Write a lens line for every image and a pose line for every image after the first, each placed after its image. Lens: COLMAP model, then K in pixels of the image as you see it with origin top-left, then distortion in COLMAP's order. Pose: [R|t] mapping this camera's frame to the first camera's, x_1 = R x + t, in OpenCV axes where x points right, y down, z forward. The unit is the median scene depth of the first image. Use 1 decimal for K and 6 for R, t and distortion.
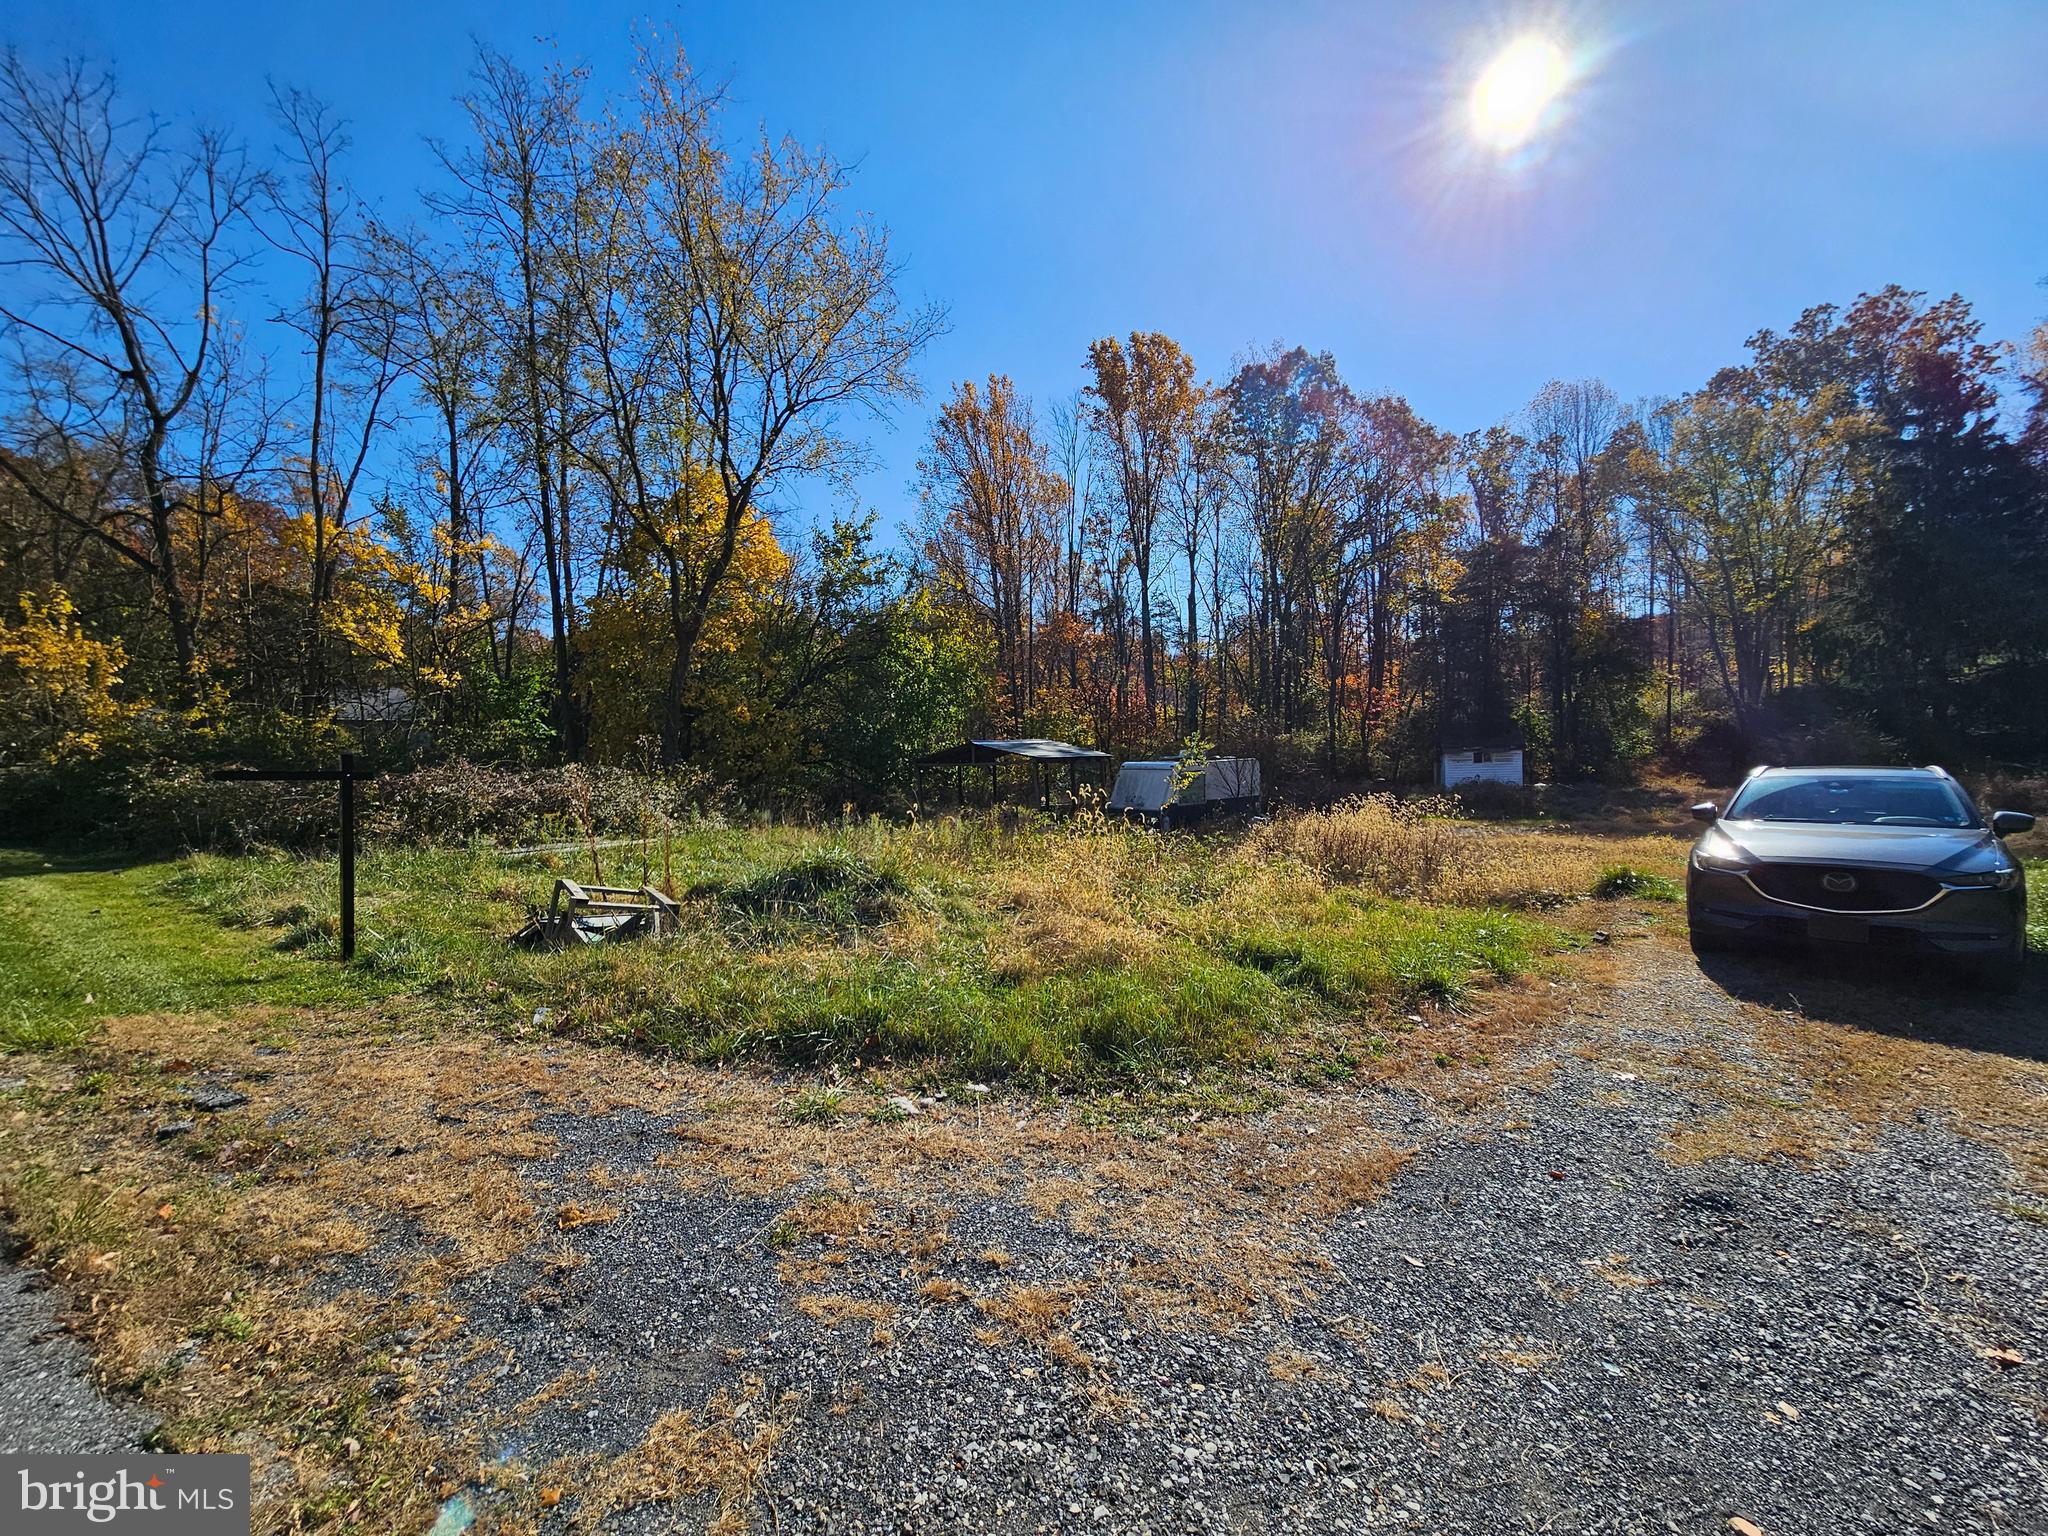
lens RADIAL K [[833.3, 0, 1028.4], [0, 833.3, 767.0], [0, 0, 1]] dist [-0.002047, 0.000013]
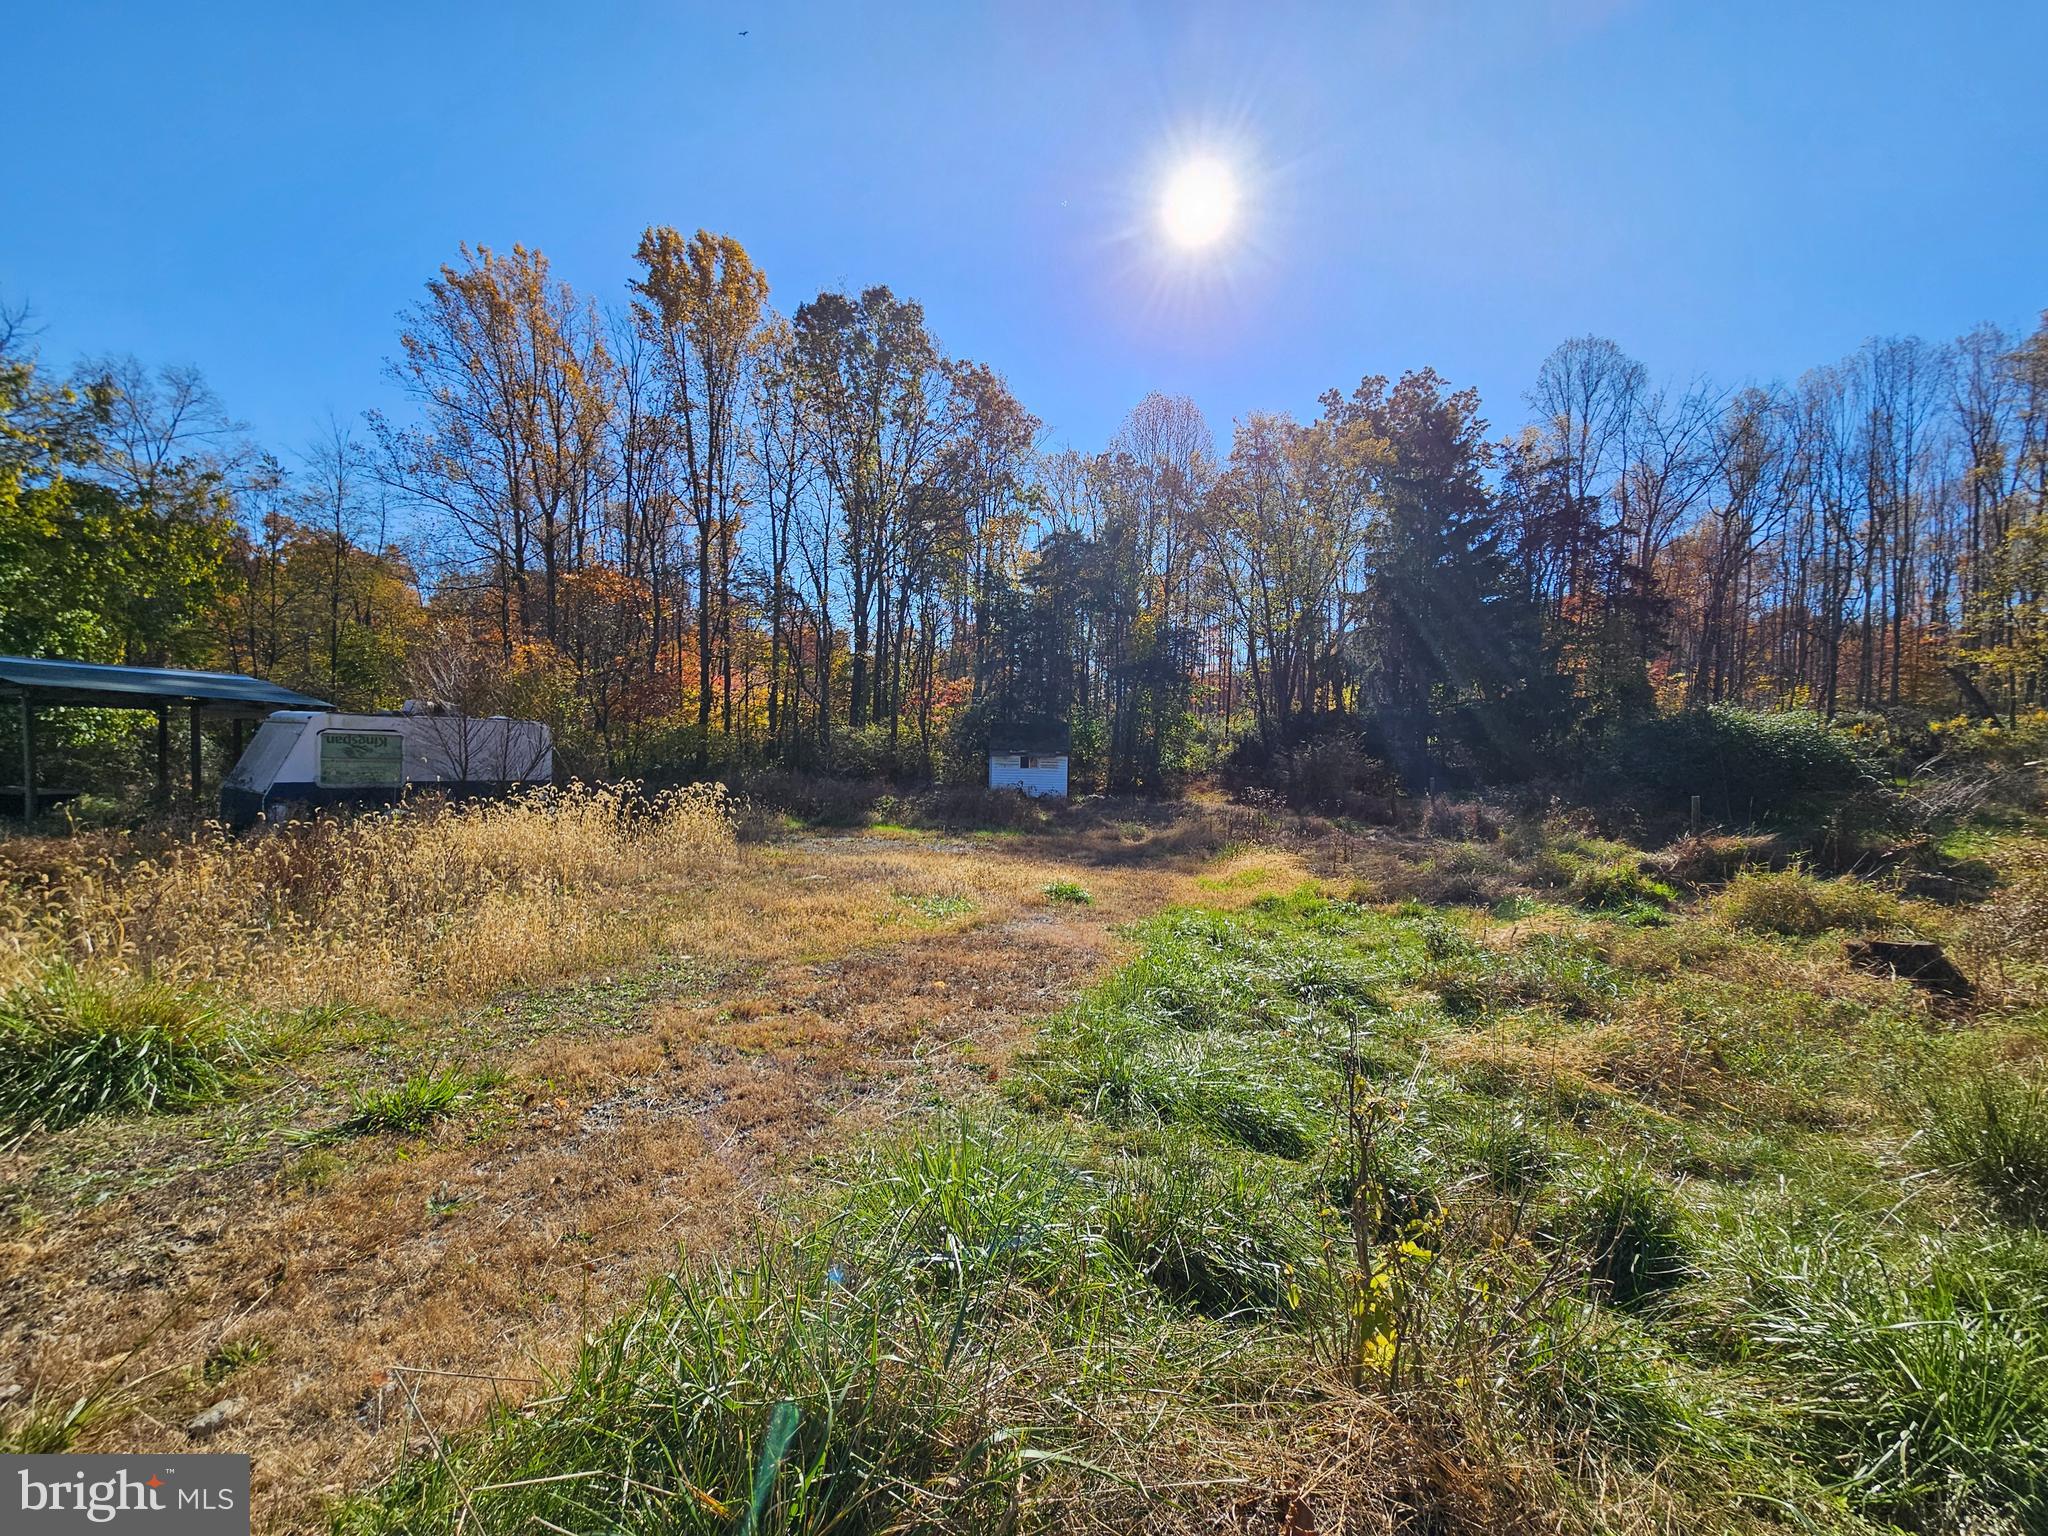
lens RADIAL K [[833.3, 0, 1008.5], [0, 833.3, 774.5], [0, 0, 1]] dist [-0.002047, 0.000013]
pose [[0.945117, 0.049479, 0.322963, 0.191358], [-0.051158, 0.998685, -0.003293, 0.005345], [-0.322702, -0.013410, 0.946406, 0.120009]]
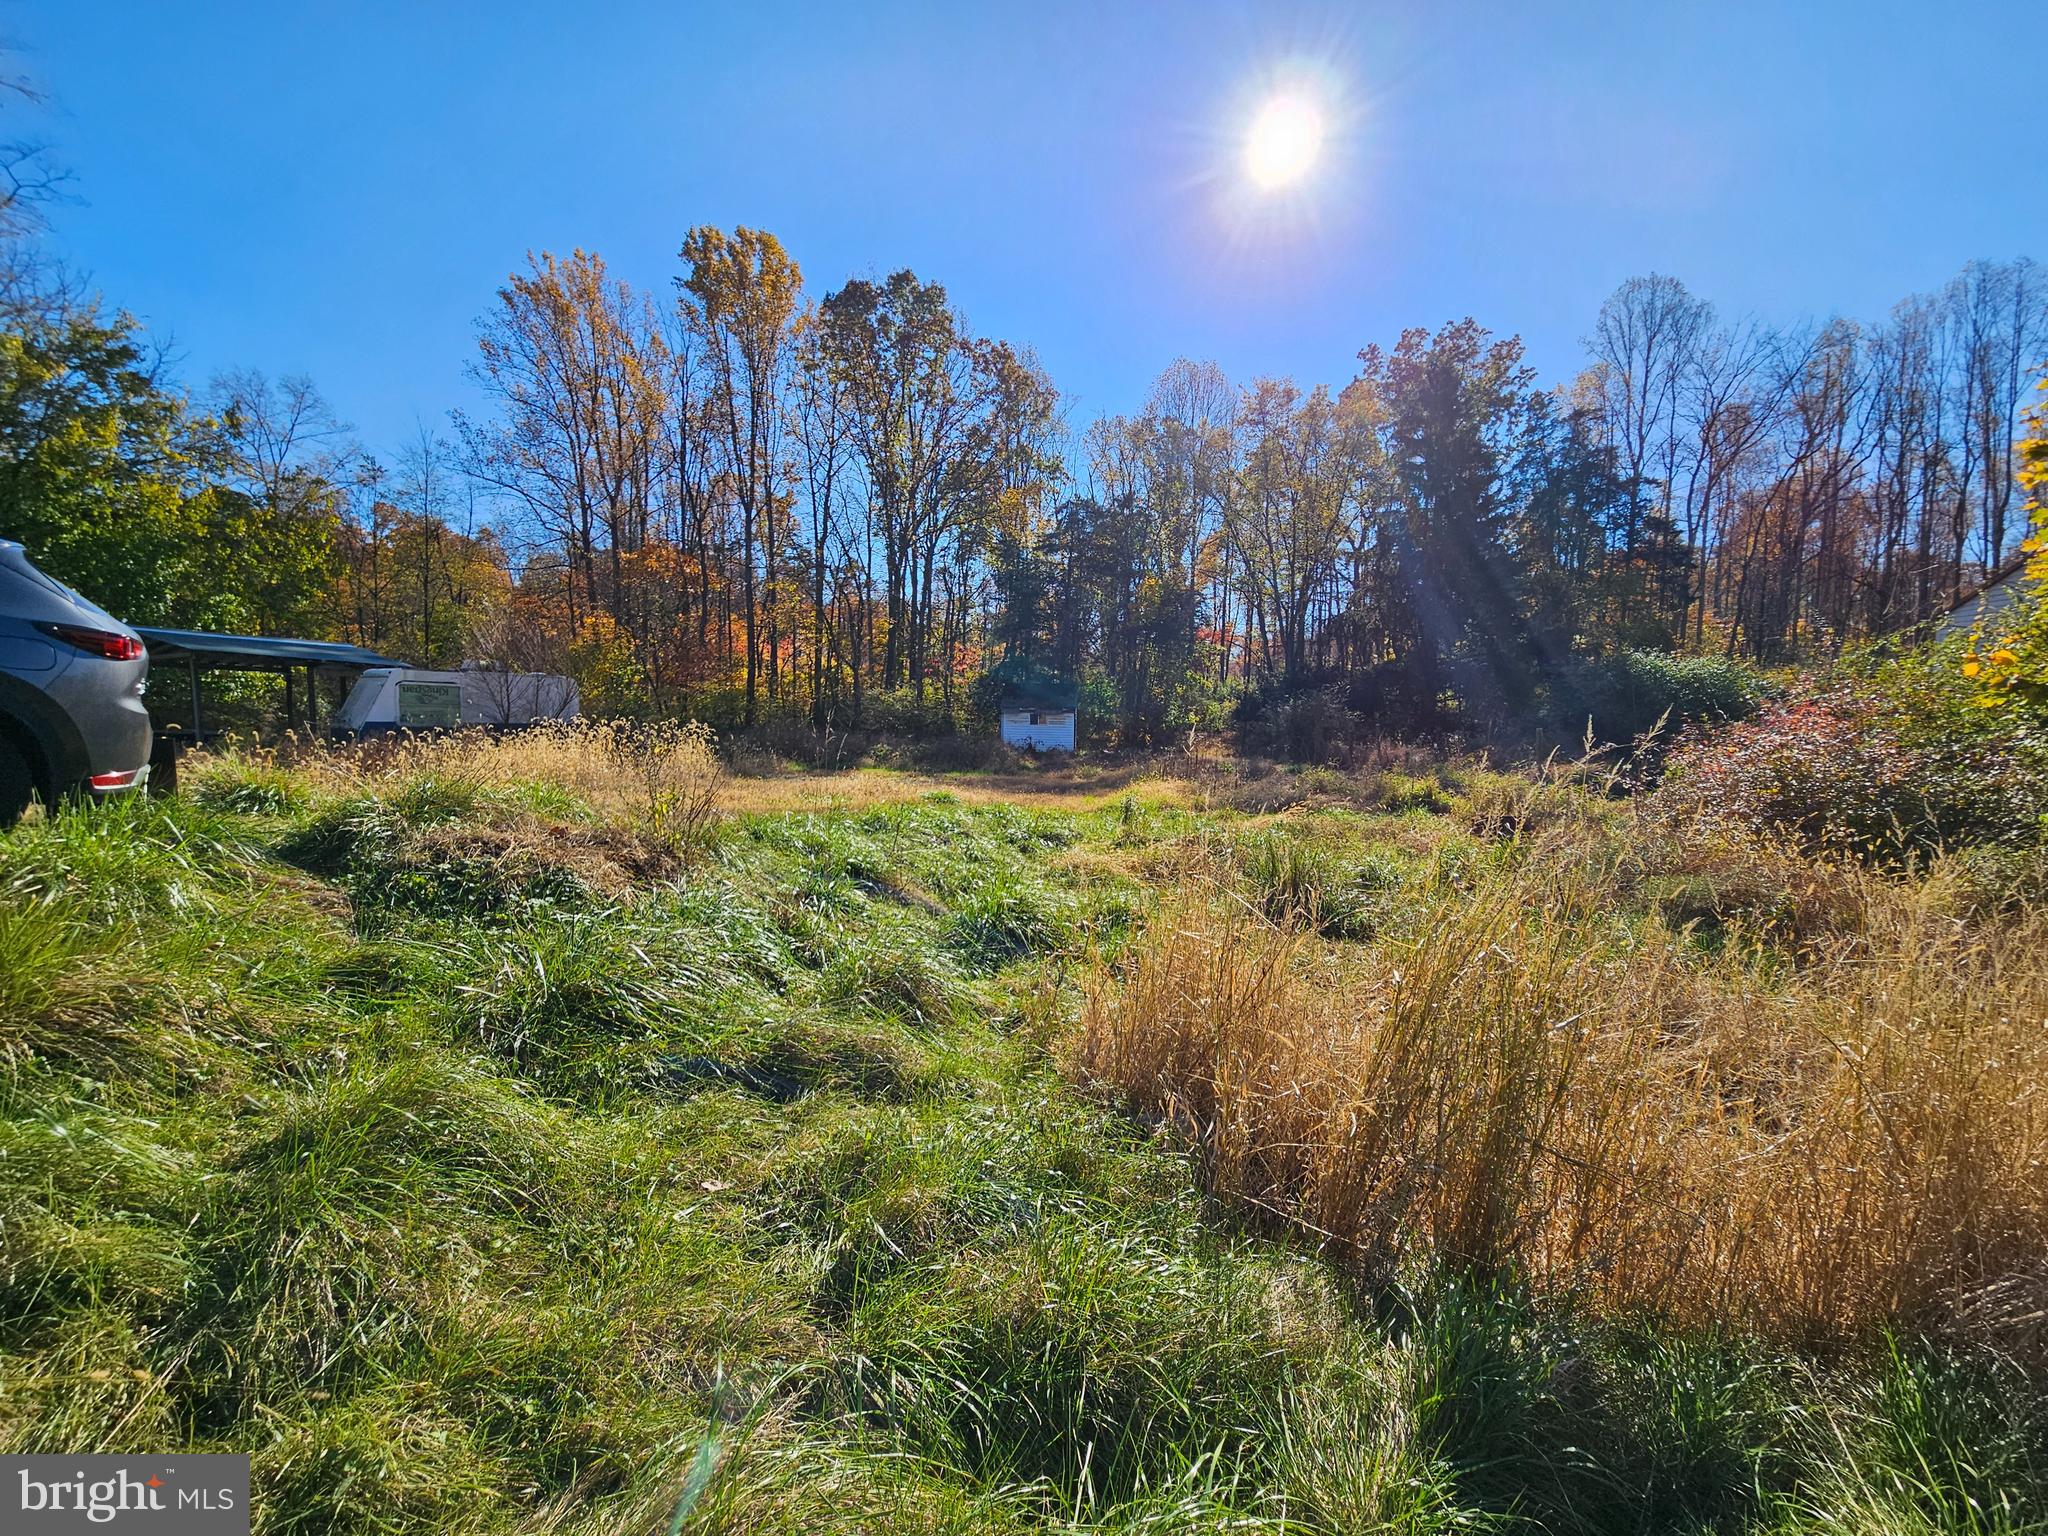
lens RADIAL K [[833.3, 0, 1009.0], [0, 833.3, 771.9], [0, 0, 1]] dist [-0.002047, 0.000013]
pose [[0.969644, 0.035539, 0.241924, 0.230444], [-0.045631, 0.998301, 0.036241, 0.014183], [-0.240225, -0.046180, 0.969618, 0.047492]]
